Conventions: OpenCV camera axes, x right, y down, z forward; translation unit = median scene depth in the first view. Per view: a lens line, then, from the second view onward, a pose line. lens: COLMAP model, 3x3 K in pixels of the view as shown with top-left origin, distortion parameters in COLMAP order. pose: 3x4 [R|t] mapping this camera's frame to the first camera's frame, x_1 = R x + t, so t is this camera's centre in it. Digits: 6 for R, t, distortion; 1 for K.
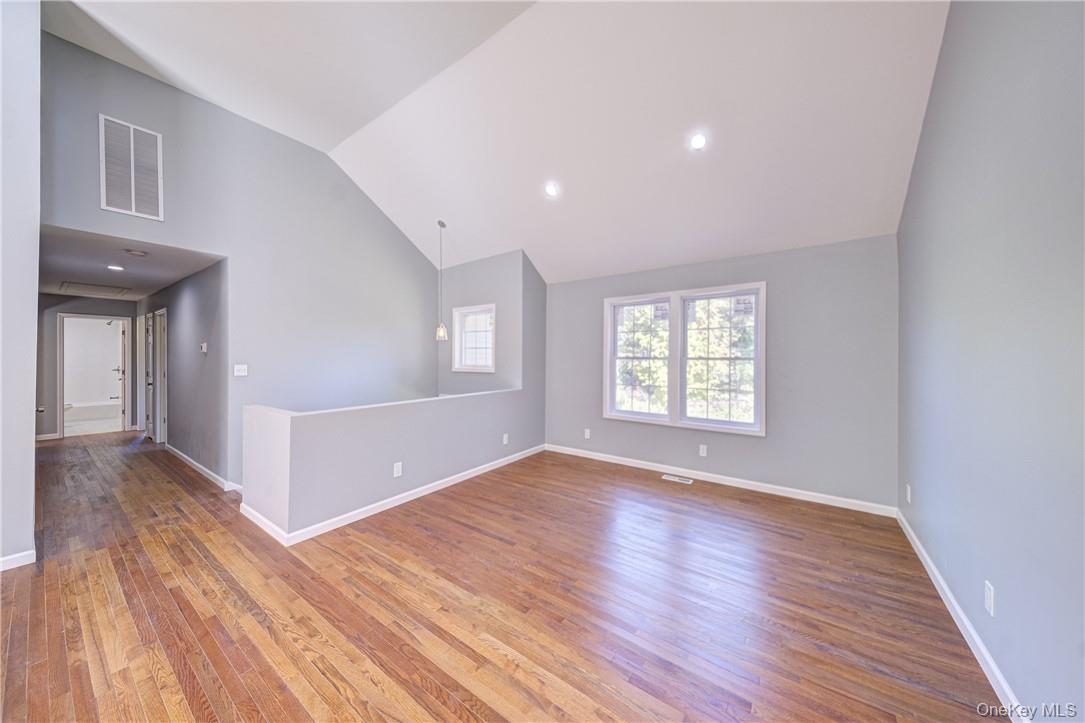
lens RADIAL K [[356.6, 0, 548.2], [0, 356.6, 356.7], [0, 0, 1]] dist [0.047438, -0.012669]
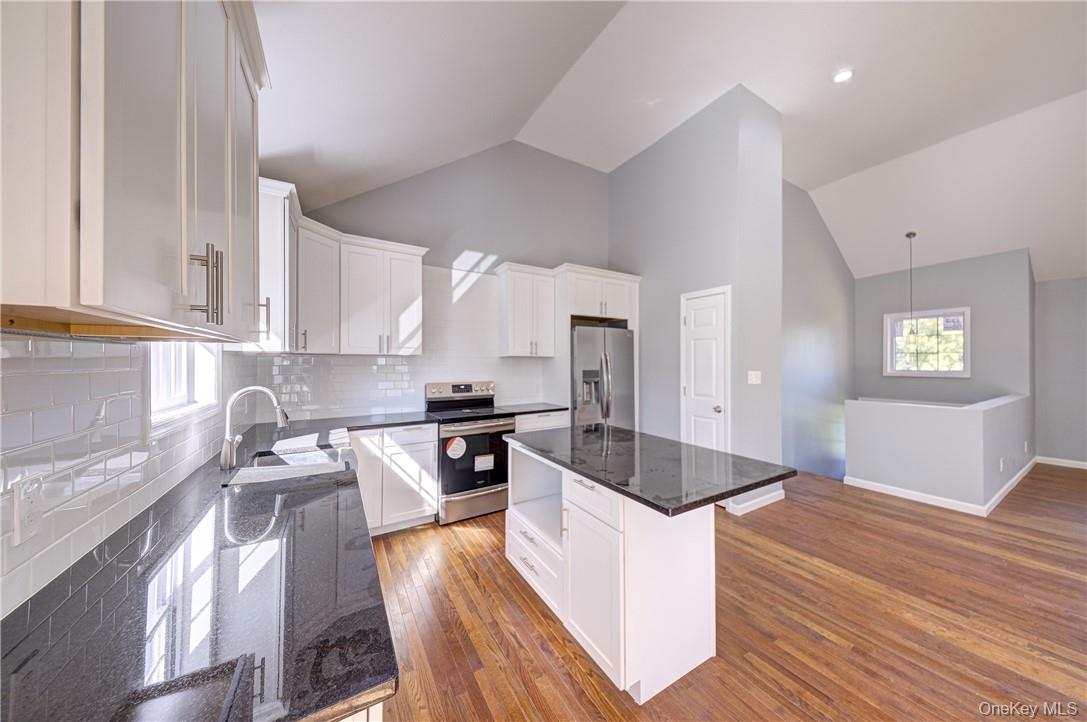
lens RADIAL K [[361.8, 0, 583.8], [0, 361.8, 358.5], [0, 0, 1]] dist [0.048020, -0.017357]
pose [[0.932756, -0.008302, -0.360412, -1.034888], [0.004539, 0.999926, -0.011287, -0.001289], [0.360479, 0.008892, 0.932725, -0.444964]]
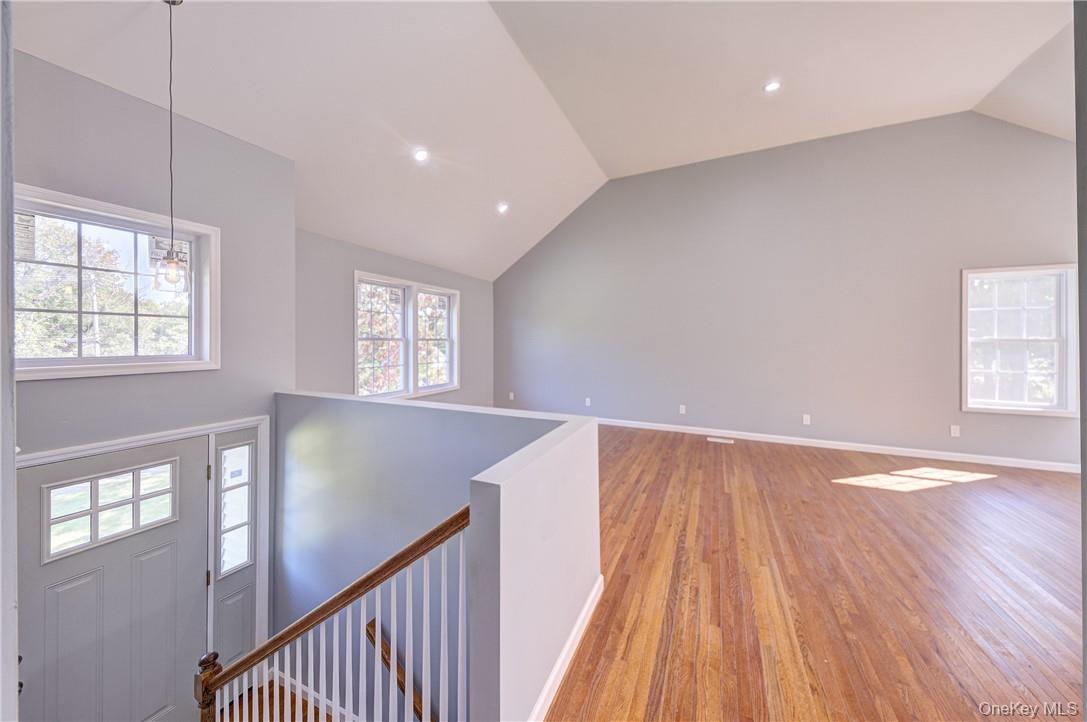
lens RADIAL K [[354.4, 0, 552.6], [0, 354.4, 356.4], [0, 0, 1]] dist [0.000508, -0.004037]
pose [[-0.192064, -0.045738, 0.980316, -1.007875], [0.001190, 0.998902, 0.046838, 0.008262], [-0.981382, 0.010163, -0.191799, 0.902031]]
